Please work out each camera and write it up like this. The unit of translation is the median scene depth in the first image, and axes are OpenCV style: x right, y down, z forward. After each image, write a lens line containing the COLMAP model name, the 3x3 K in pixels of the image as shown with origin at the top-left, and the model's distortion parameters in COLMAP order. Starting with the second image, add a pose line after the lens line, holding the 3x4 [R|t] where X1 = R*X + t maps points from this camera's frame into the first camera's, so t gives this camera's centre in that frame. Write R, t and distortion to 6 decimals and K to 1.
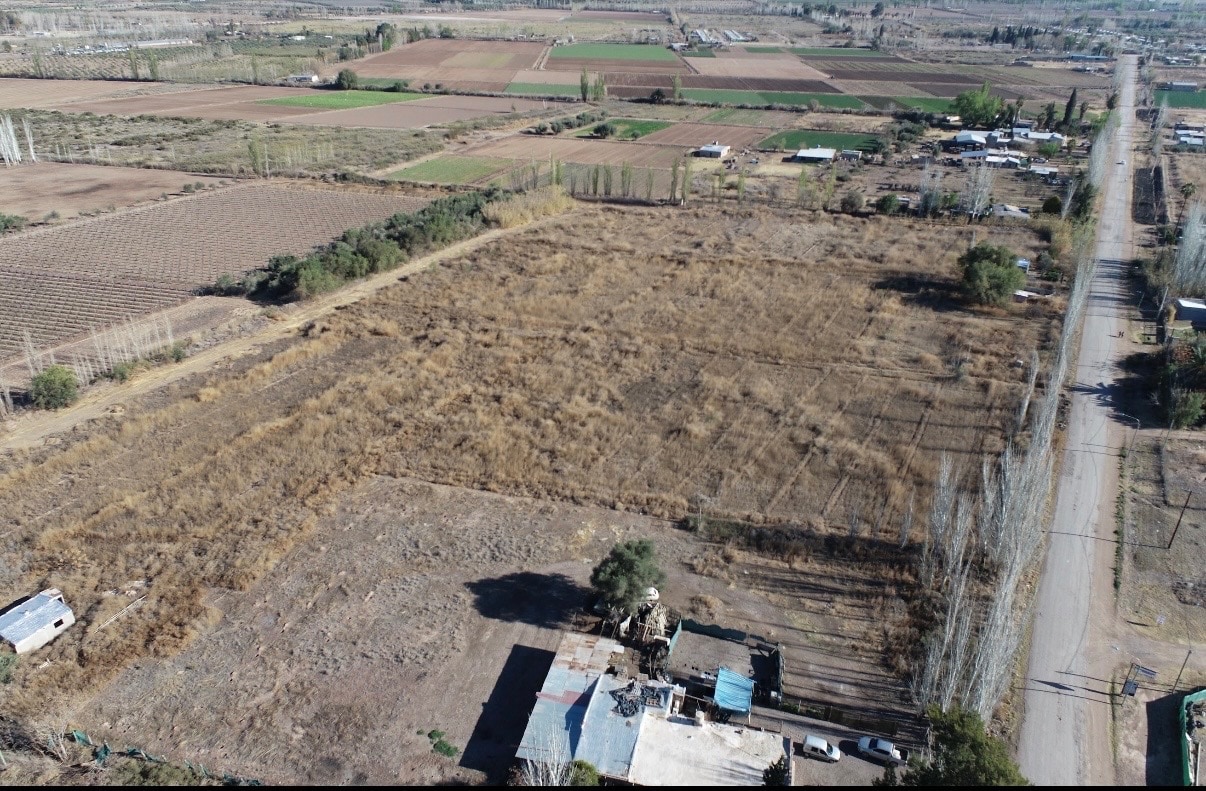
lens RADIAL K [[824.8, 0, 608.2], [0, 824.8, 388.1], [0, 0, 1]] dist [-0.009963, 0.005924]
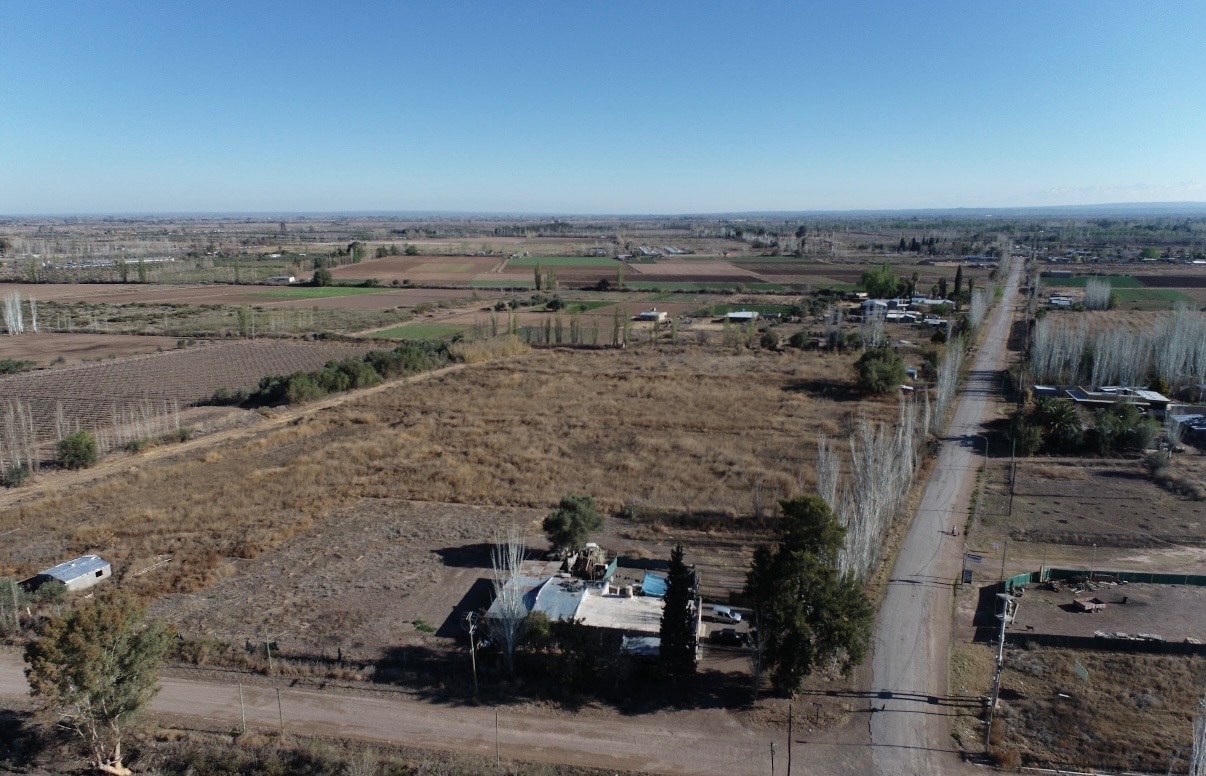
lens RADIAL K [[821.4, 0, 607.0], [0, 821.4, 392.2], [0, 0, 1]] dist [-0.010318, 0.006888]
pose [[0.998382, -0.021880, 0.052486, 0.007186], [0.034221, 0.968341, -0.247273, 0.173363], [-0.045414, 0.248669, 0.967523, -0.126080]]
